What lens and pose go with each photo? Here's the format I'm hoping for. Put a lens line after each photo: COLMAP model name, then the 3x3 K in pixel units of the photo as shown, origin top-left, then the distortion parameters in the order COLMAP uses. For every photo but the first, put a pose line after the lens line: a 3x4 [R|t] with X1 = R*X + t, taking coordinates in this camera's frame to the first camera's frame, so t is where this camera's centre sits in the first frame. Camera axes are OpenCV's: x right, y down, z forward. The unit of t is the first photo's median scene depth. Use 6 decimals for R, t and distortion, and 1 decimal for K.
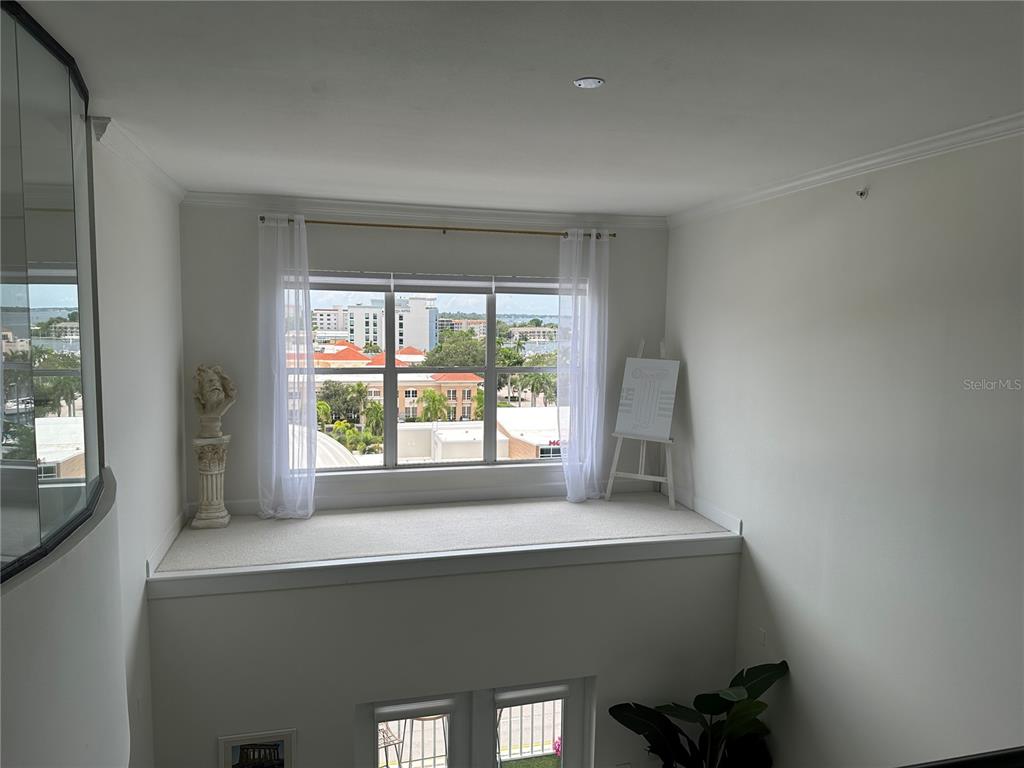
lens RADIAL K [[723.2, 0, 515.3], [0, 723.2, 386.6], [0, 0, 1]] dist [0.039092, -0.048281]
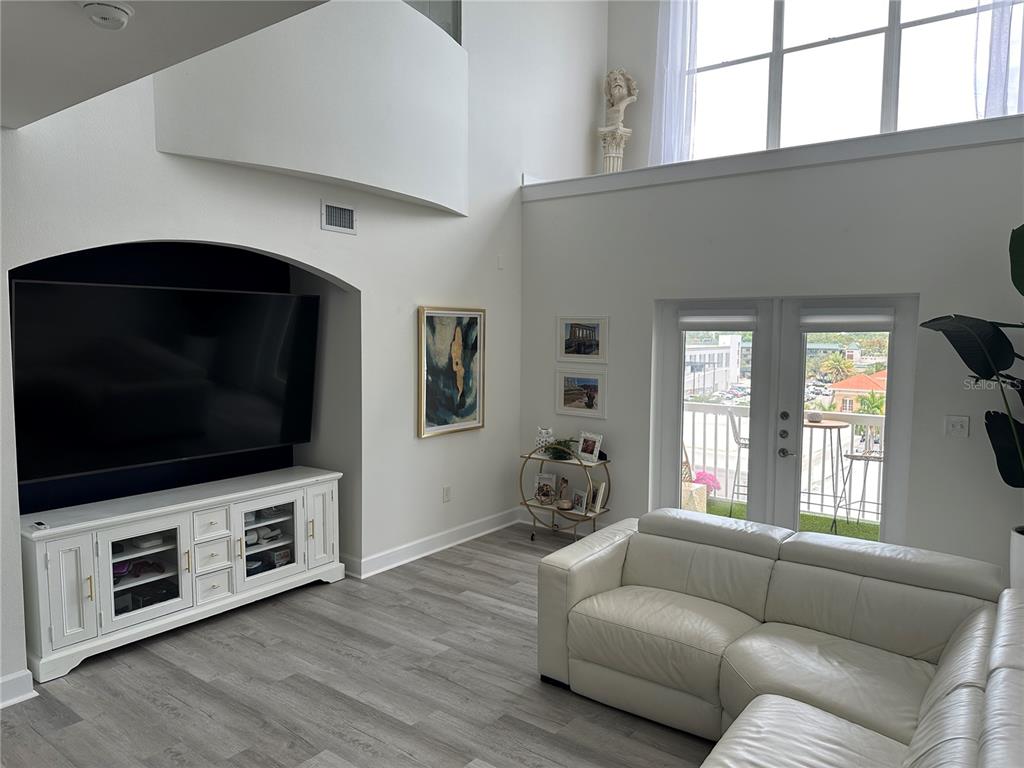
lens RADIAL K [[723.2, 0, 500.7], [0, 723.2, 386.5], [0, 0, 1]] dist [0.039092, -0.048281]
pose [[0.607260, 0.061904, -0.792088, 0.403606], [-0.073643, 0.997054, 0.021464, 0.429253], [0.791083, 0.045297, 0.610030, 0.106955]]
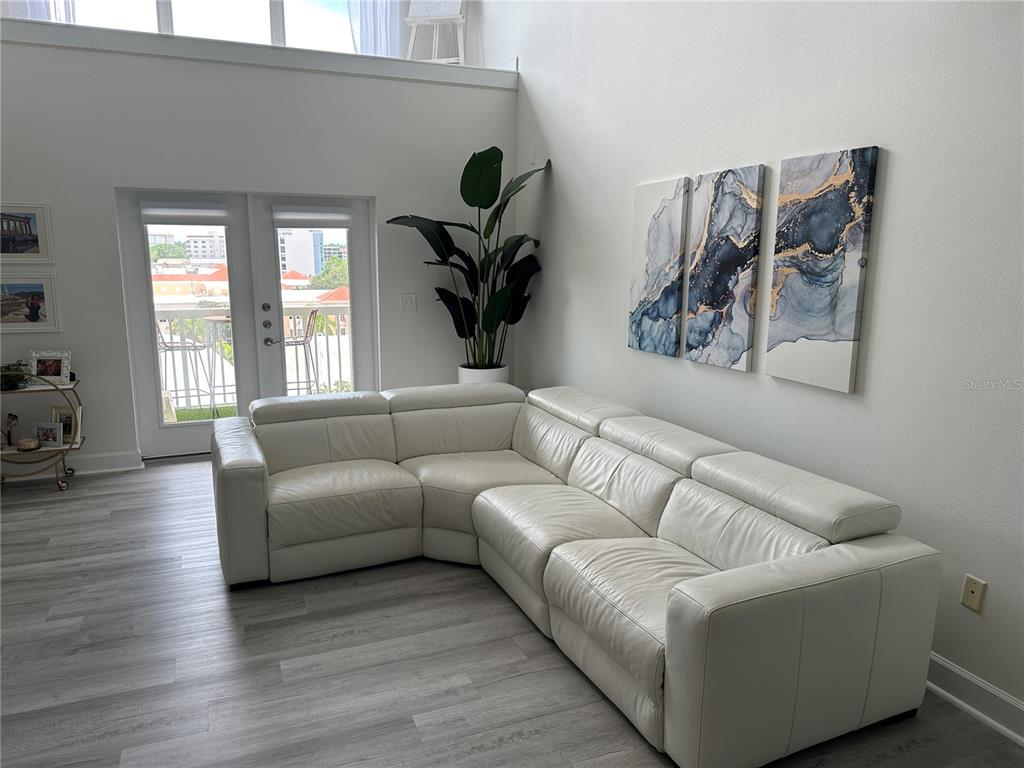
lens RADIAL K [[723.2, 0, 519.5], [0, 723.2, 392.5], [0, 0, 1]] dist [0.039092, -0.048281]
pose [[0.988491, -0.028731, 0.148529, 0.125185], [0.012572, 0.994005, 0.108611, 0.465859], [-0.150759, -0.105493, 0.982926, -0.055307]]
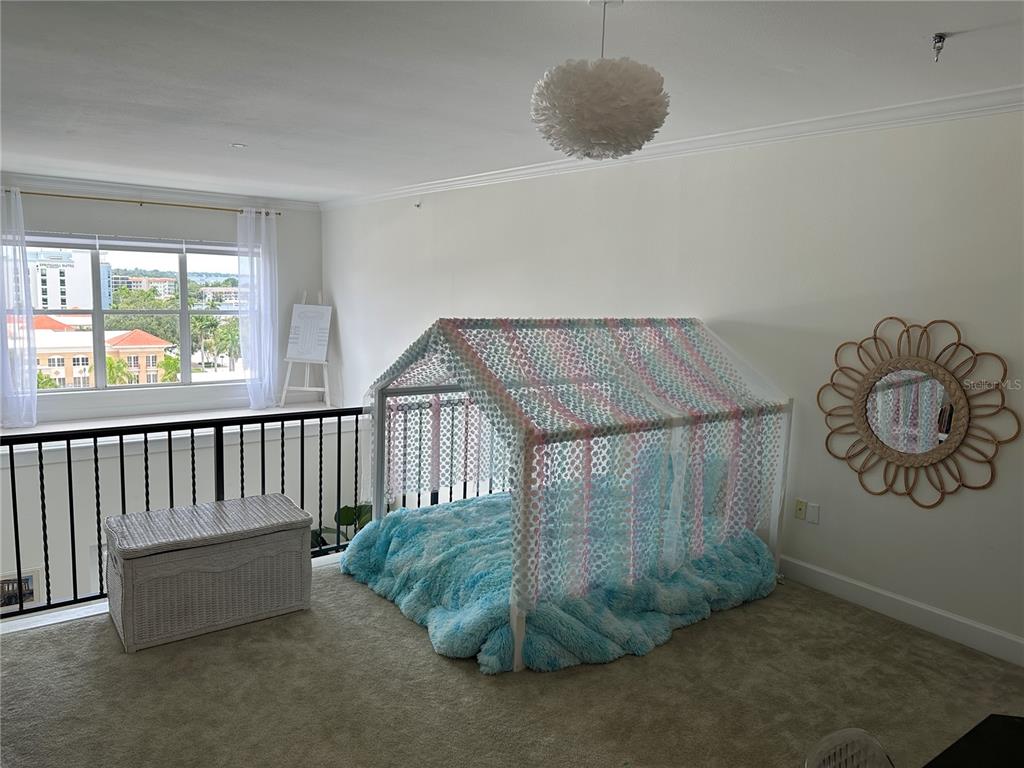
lens RADIAL K [[723.2, 0, 507.5], [0, 723.2, 381.1], [0, 0, 1]] dist [0.039092, -0.048281]
pose [[0.925468, -0.035398, 0.377169, 0.005716], [0.018653, 0.998675, 0.047958, 0.049994], [-0.378367, -0.037348, 0.924902, -0.452199]]
